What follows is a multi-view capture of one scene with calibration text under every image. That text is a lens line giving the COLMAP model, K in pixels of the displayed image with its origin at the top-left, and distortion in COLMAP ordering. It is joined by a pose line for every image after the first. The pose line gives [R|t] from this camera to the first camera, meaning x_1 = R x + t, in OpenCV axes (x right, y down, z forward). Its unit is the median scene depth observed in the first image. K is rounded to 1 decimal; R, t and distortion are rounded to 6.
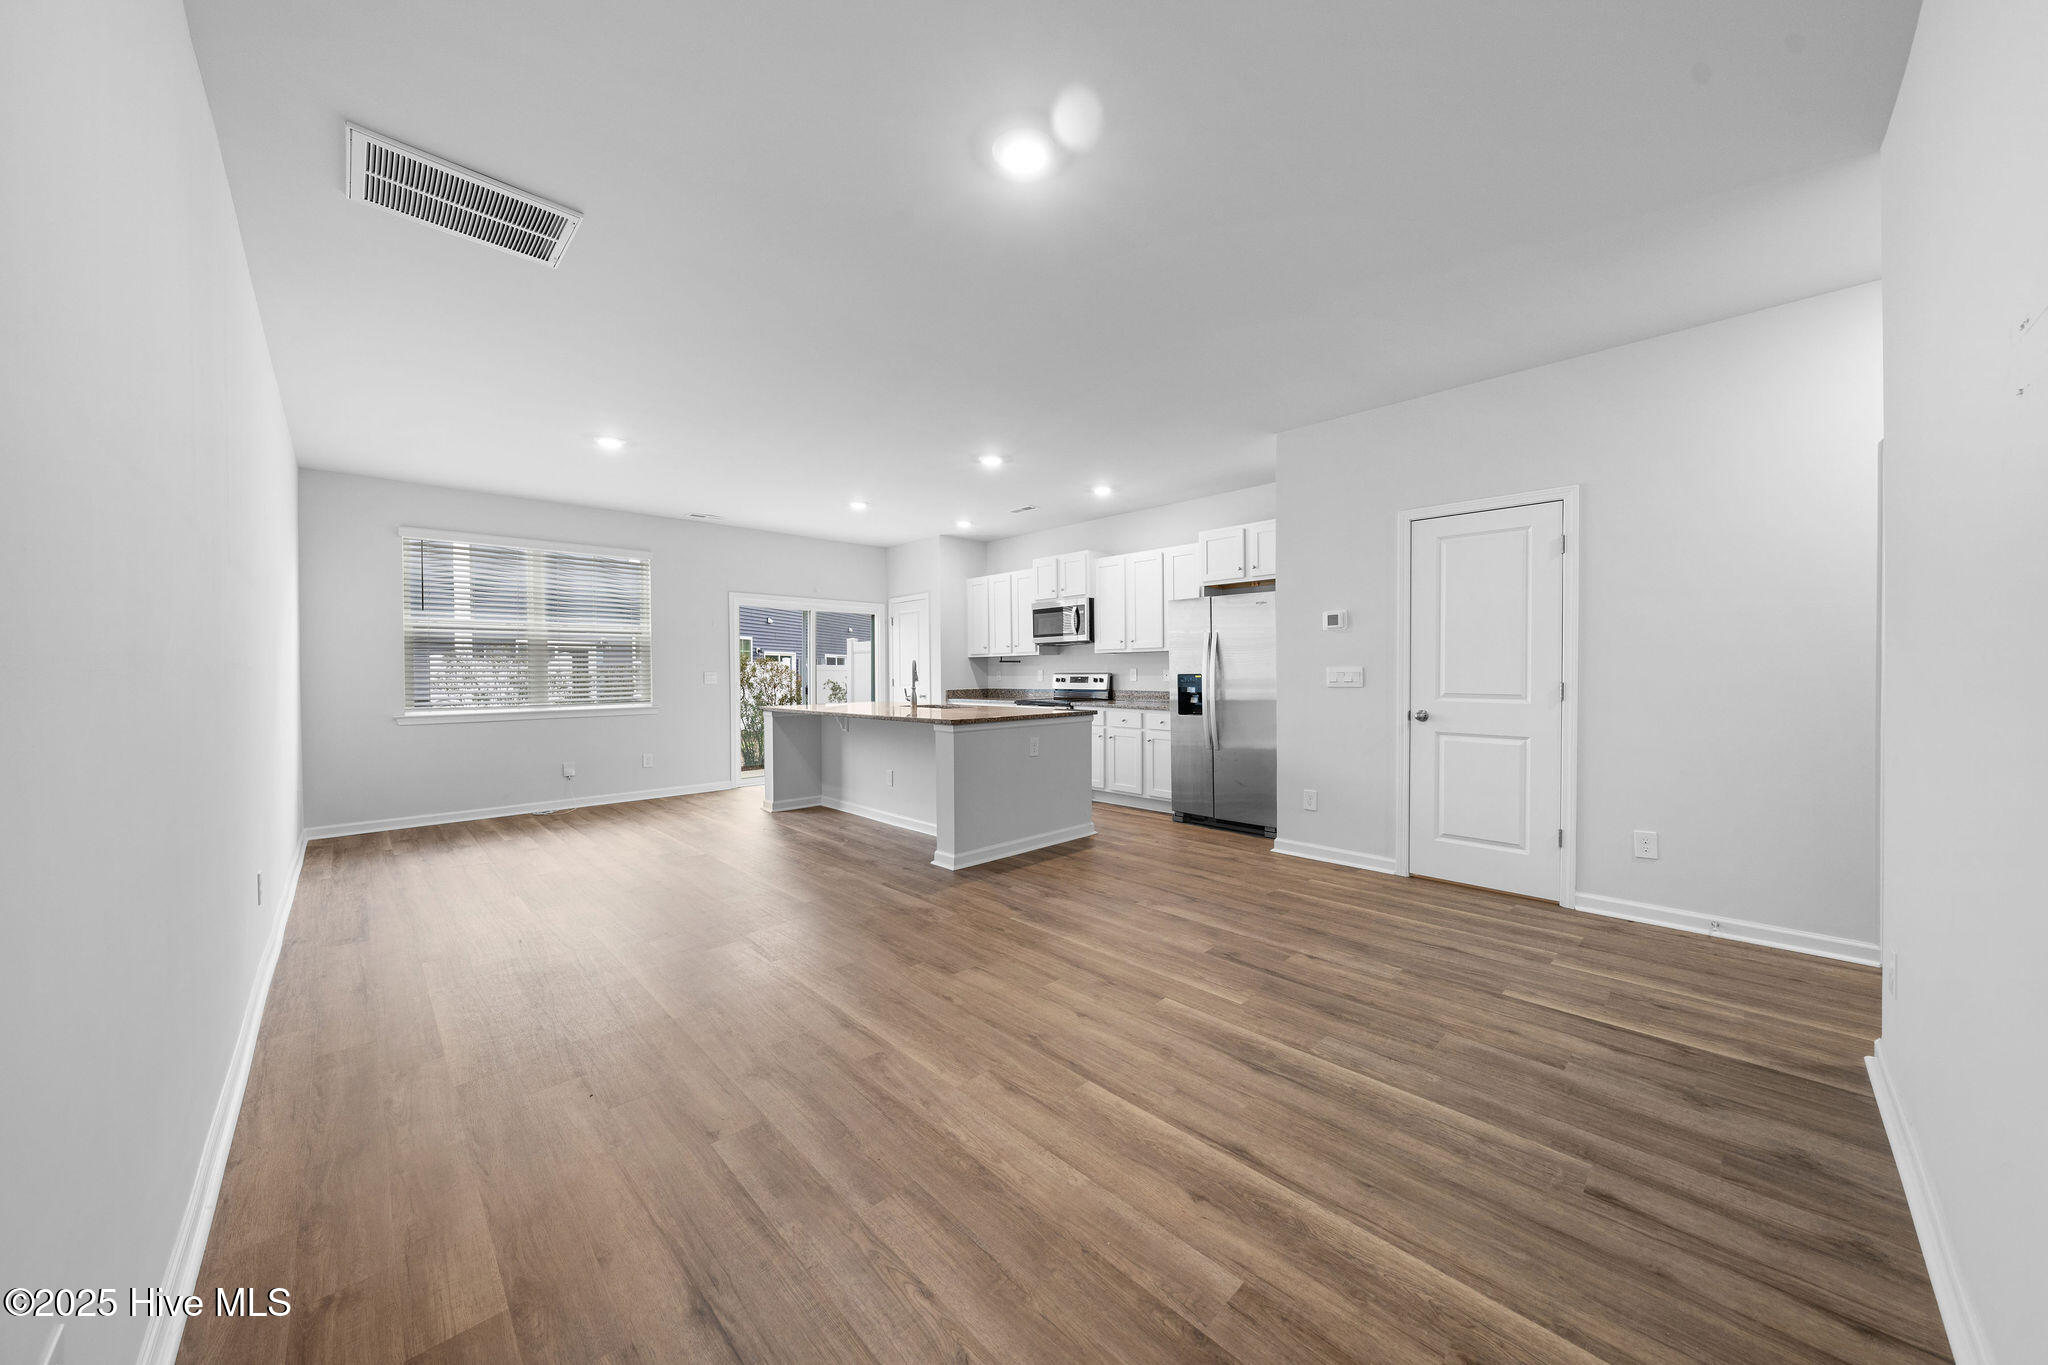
lens RADIAL K [[702.7, 0, 1033.7], [0, 702.7, 673.1], [0, 0, 1]] dist [-0.000582, -0.000641]
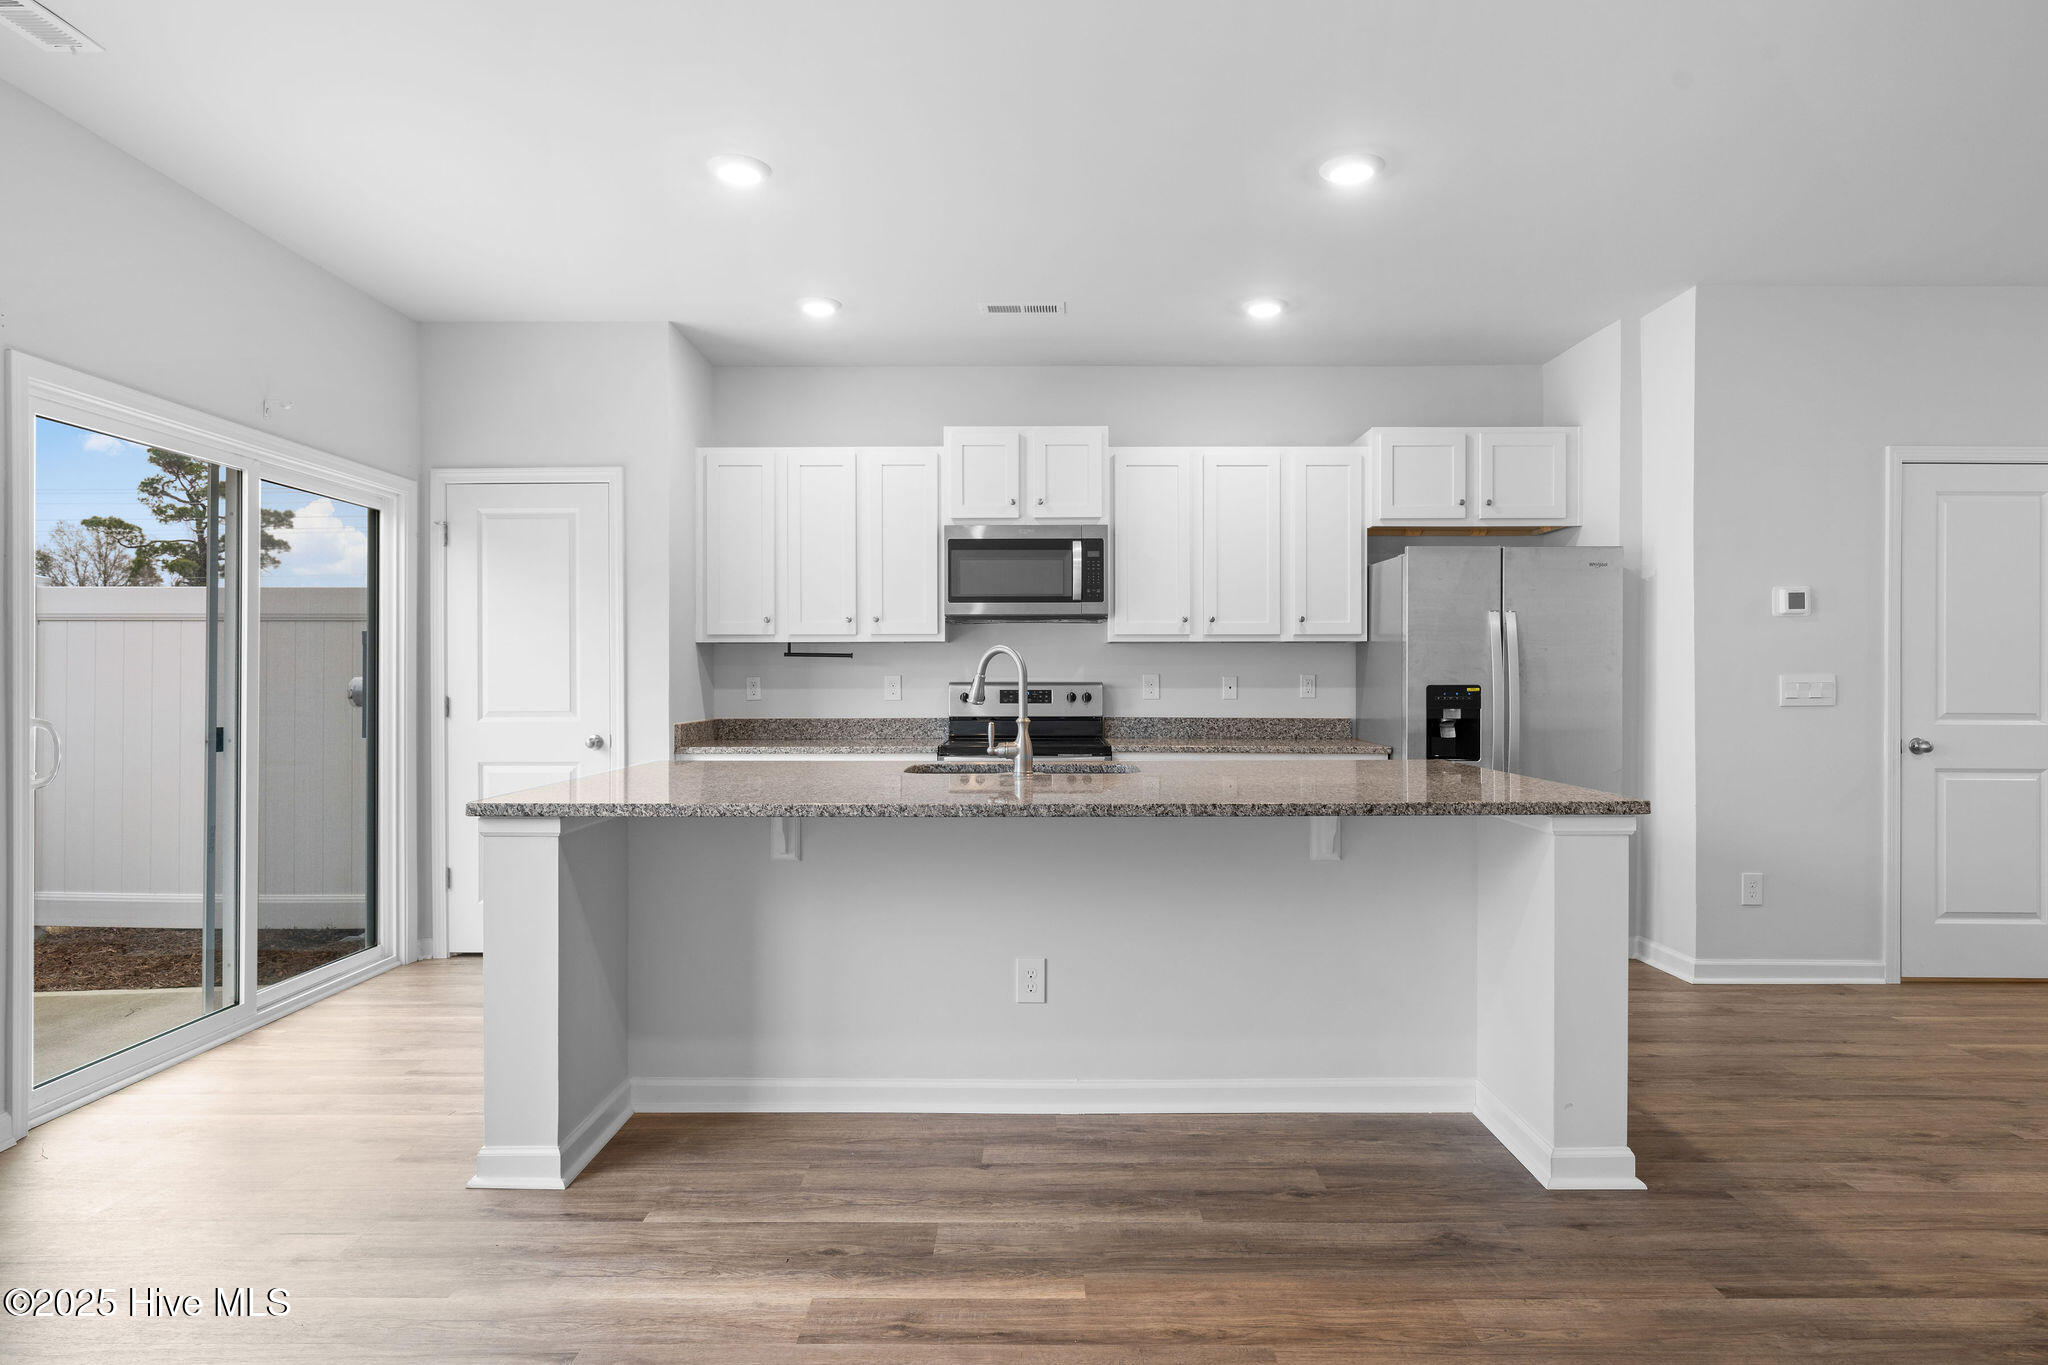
lens RADIAL K [[1106.3, 0, 1032.7], [0, 1106.3, 674.9], [0, 0, 1]] dist [0.001198, 0.000191]
pose [[0.700543, 0.008929, 0.713555, -0.788322], [-0.003054, 0.999950, -0.009514, 0.003242], [-0.713604, 0.004486, 0.700535, 0.807602]]
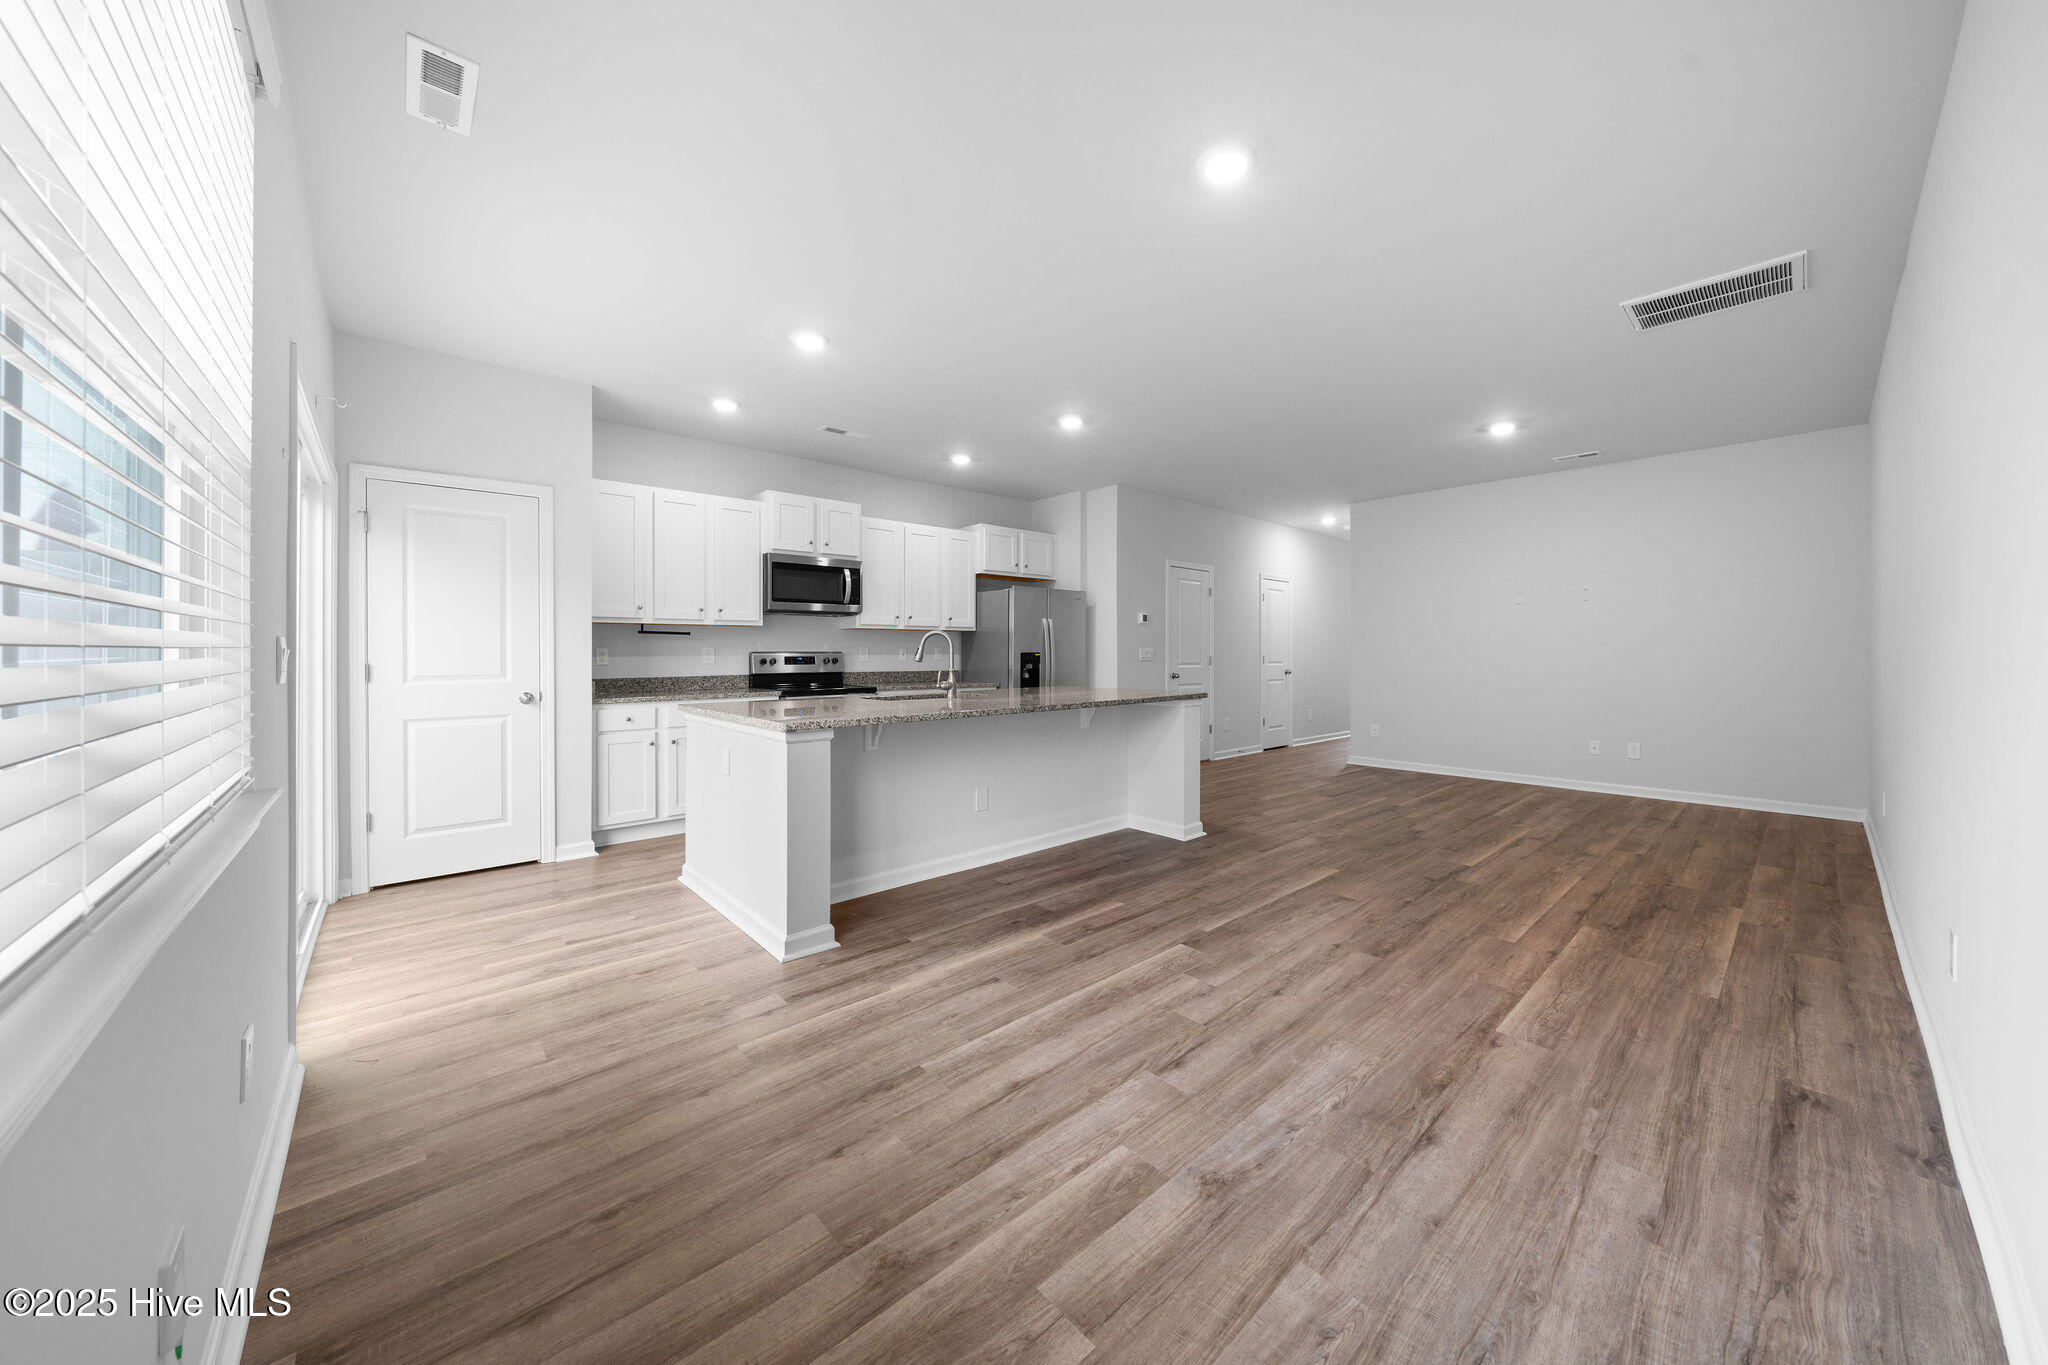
lens RADIAL K [[702.7, 0, 1029.5], [0, 702.7, 656.4], [0, 0, 1]] dist [-0.000582, -0.000641]
pose [[0.043303, 0.000405, 0.999062, -1.185230], [0.003408, 0.999994, -0.000553, 0.010443], [-0.999056, 0.003429, 0.043302, 1.214630]]
